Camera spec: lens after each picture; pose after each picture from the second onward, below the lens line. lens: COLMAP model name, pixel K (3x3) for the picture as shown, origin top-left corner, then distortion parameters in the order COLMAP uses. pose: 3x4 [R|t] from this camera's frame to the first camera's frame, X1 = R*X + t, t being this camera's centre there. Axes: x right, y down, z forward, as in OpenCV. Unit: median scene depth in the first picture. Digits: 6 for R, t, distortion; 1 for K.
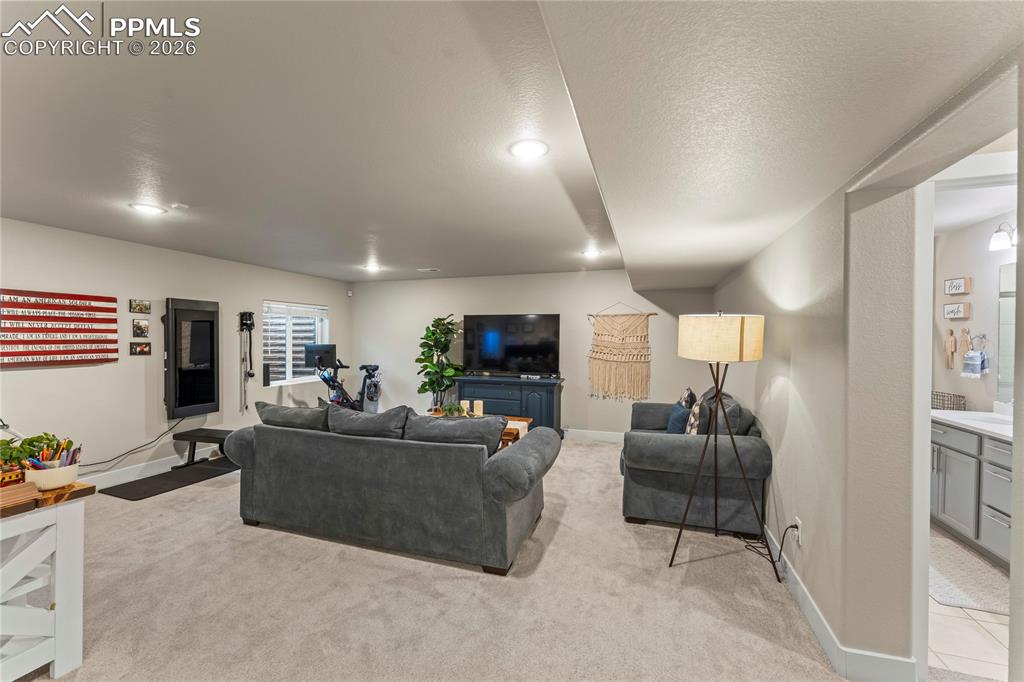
lens RADIAL K [[406.4, 0, 512.0], [0, 406.4, 341.0], [0, 0, 1]] dist [0.000234, 0.000081]
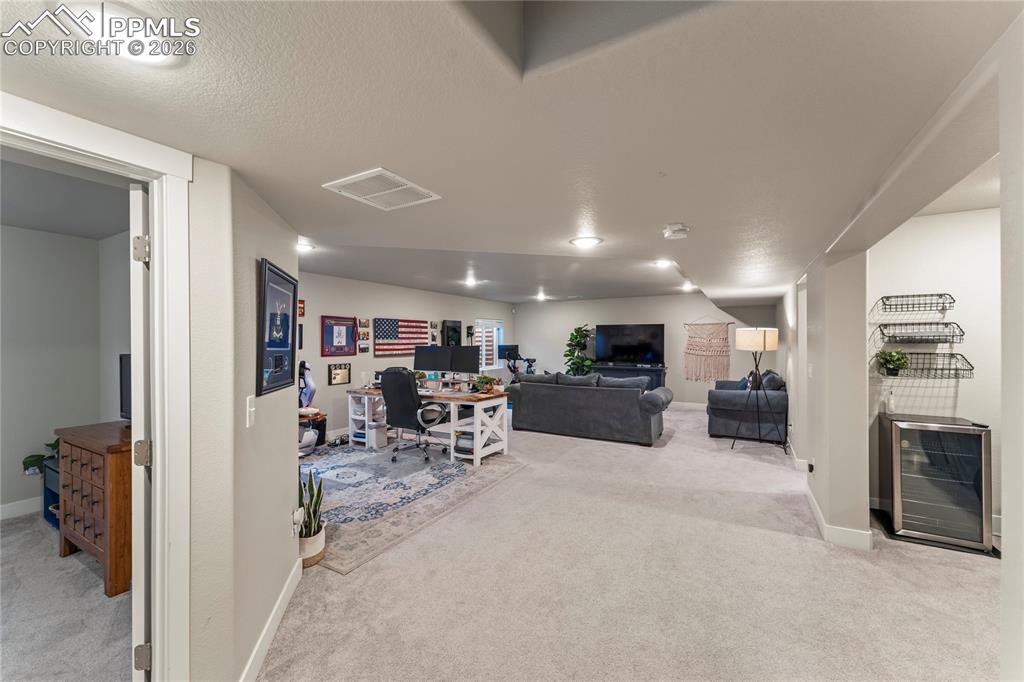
lens RADIAL K [[406.4, 0, 512.0], [0, 406.4, 341.0], [0, 0, 1]] dist [0.000234, 0.000081]
pose [[0.980551, -0.006917, -0.196140, -0.190220], [0.006175, 0.999971, -0.004395, -0.000133], [0.196165, 0.003098, 0.980566, -0.794043]]
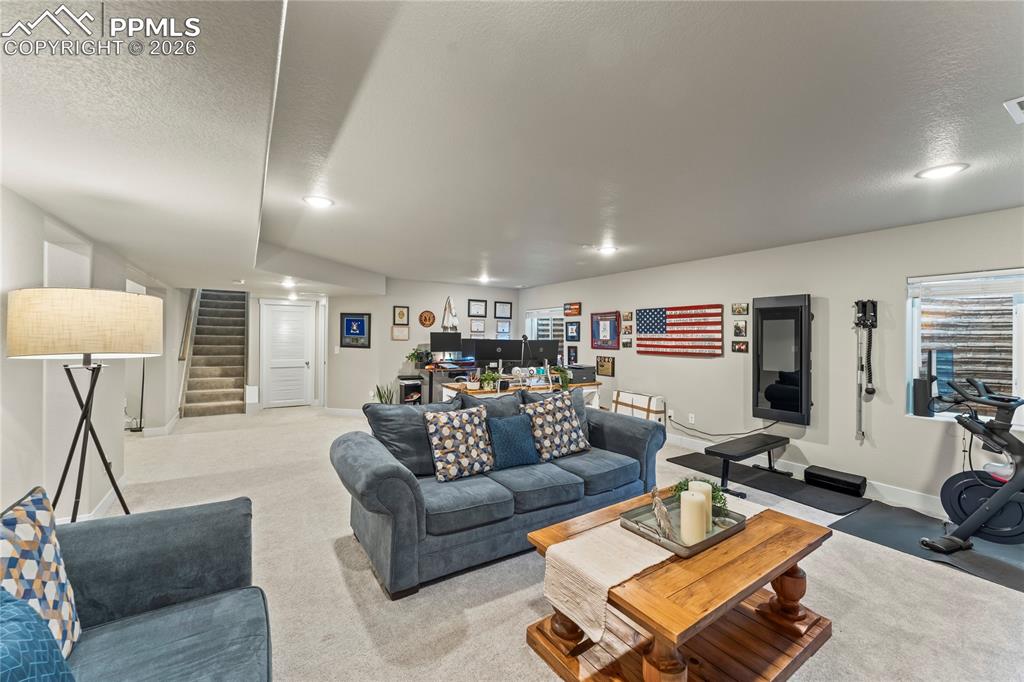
lens RADIAL K [[406.4, 0, 512.0], [0, 406.4, 341.0], [0, 0, 1]] dist [0.000234, 0.000081]
pose [[-0.610847, 0.001584, -0.791747, 0.367716], [-0.013089, 0.999841, 0.012098, -0.002146], [0.791640, 0.017753, -0.610729, 1.205000]]
